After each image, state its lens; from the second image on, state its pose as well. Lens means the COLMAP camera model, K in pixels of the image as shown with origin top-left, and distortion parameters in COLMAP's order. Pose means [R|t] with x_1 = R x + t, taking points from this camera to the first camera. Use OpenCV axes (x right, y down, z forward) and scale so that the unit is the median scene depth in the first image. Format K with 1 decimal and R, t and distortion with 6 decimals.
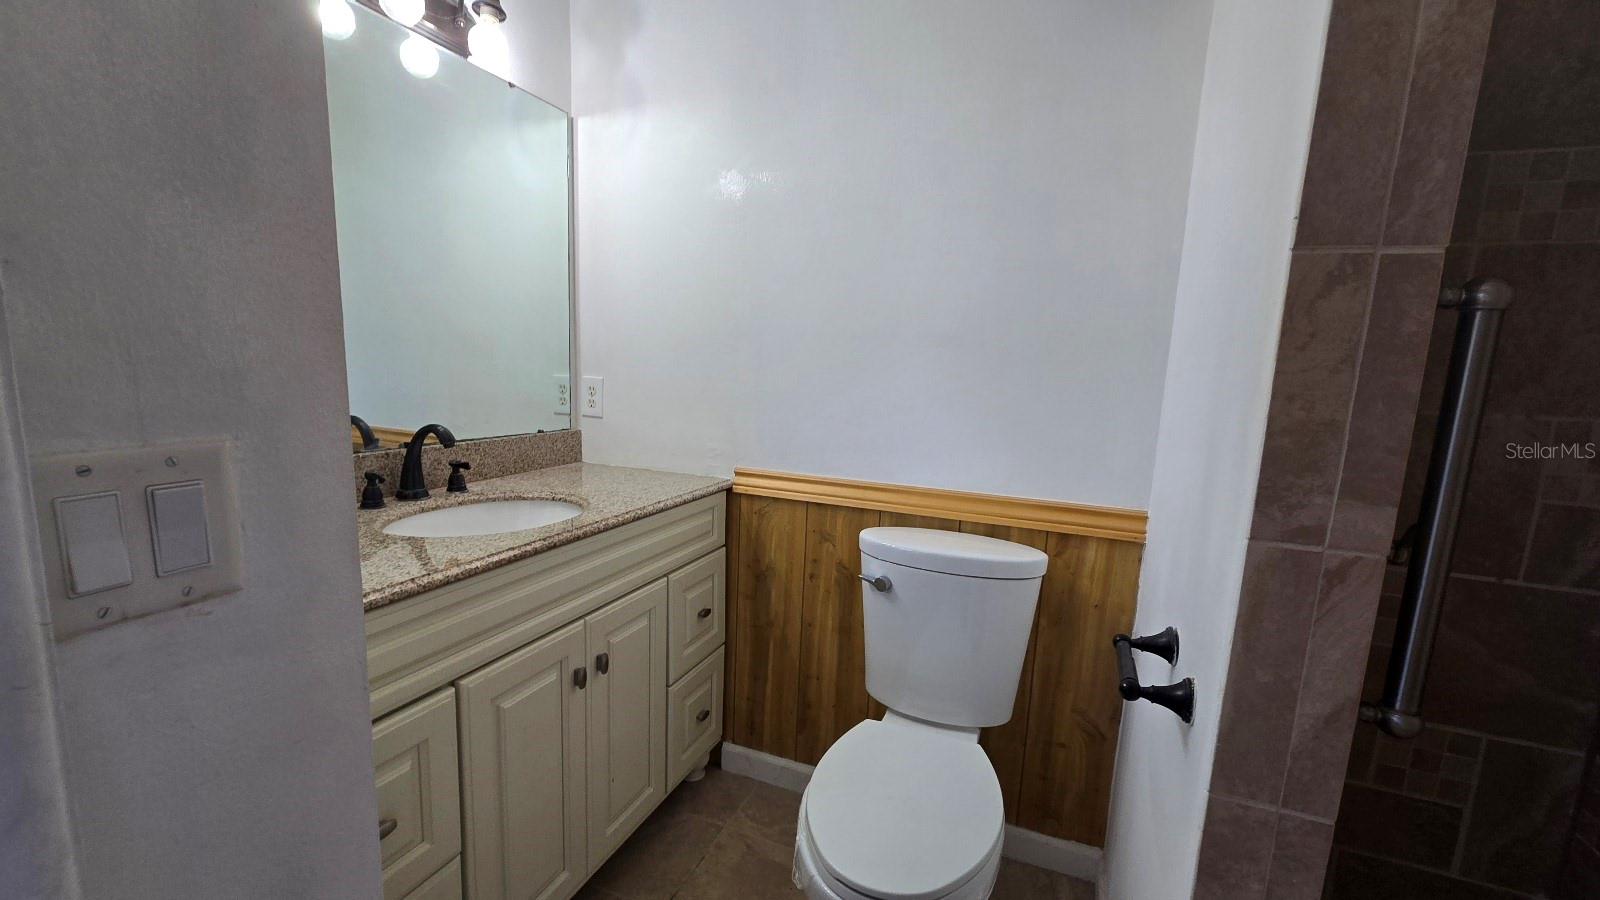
lens RADIAL K [[653.4, 0, 786.4], [0, 653.4, 455.2], [0, 0, 1]] dist [-0.002221, -0.000249]
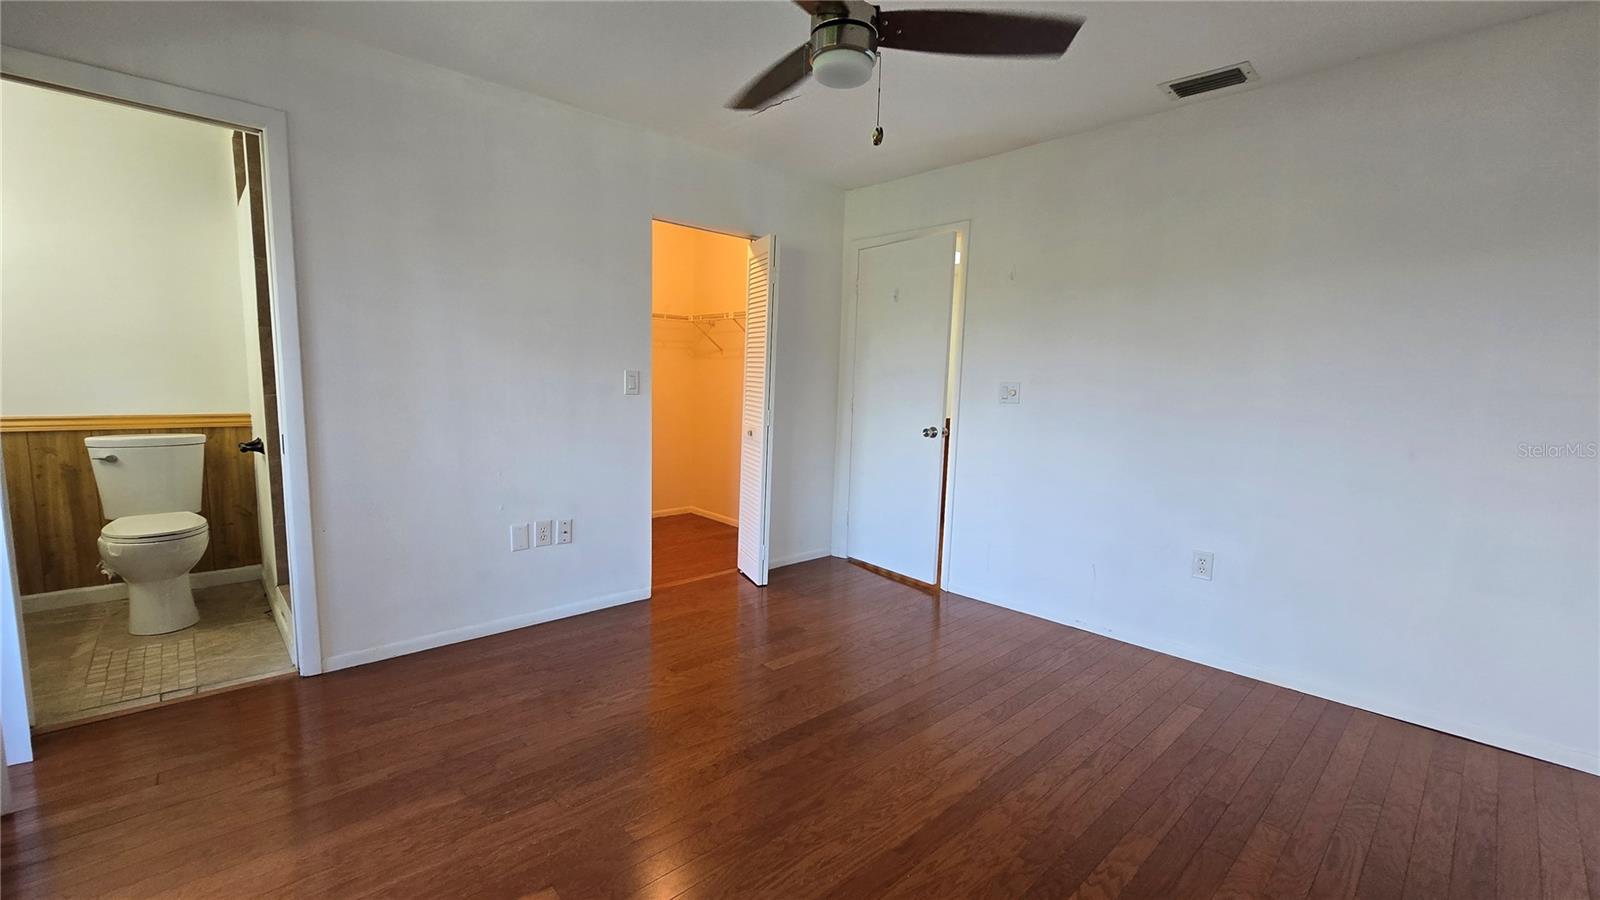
lens RADIAL K [[653.4, 0, 792.6], [0, 653.4, 472.4], [0, 0, 1]] dist [-0.002221, -0.000249]
pose [[0.413018, -0.148131, 0.898595, -0.832178], [0.123857, 0.986652, 0.105719, 0.296154], [-0.902262, 0.067633, 0.425852, -1.846665]]
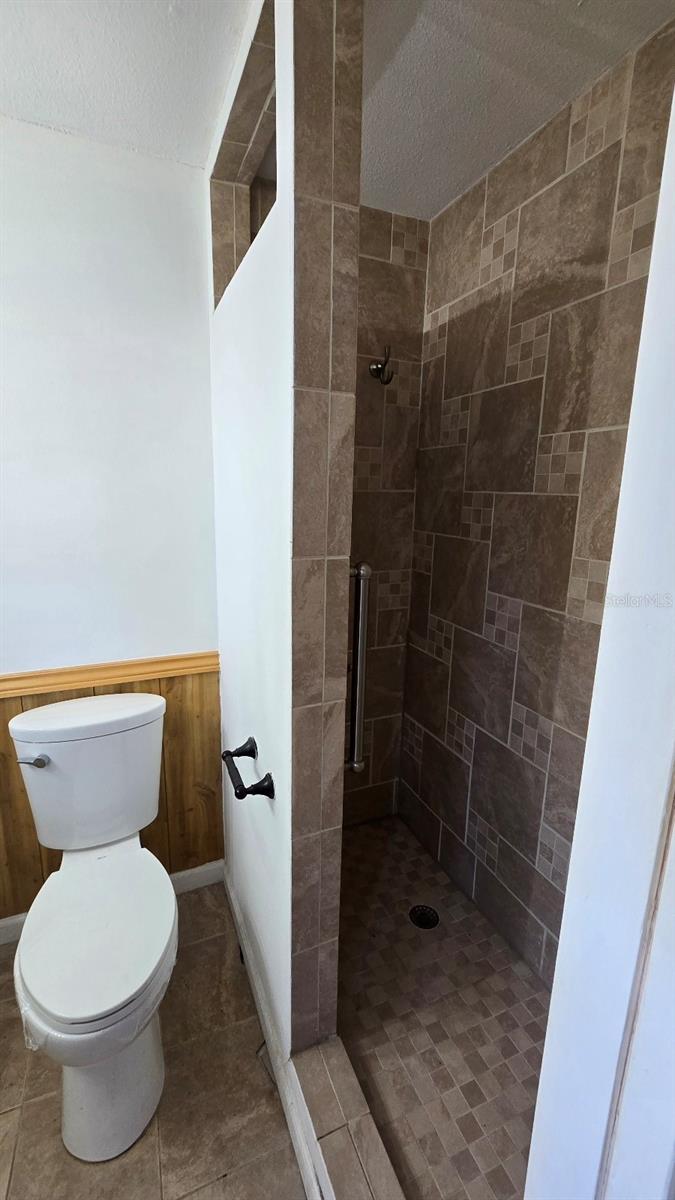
lens RADIAL K [[490.0, 0, 327.2], [0, 490.0, 595.0], [0, 0, 1]] dist [-0.002221, -0.000249]
pose [[0.698895, -0.177734, 0.692789, -0.058249], [0.123000, 0.984068, 0.128377, -0.163594], [-0.704568, -0.004509, 0.709622, -0.024943]]
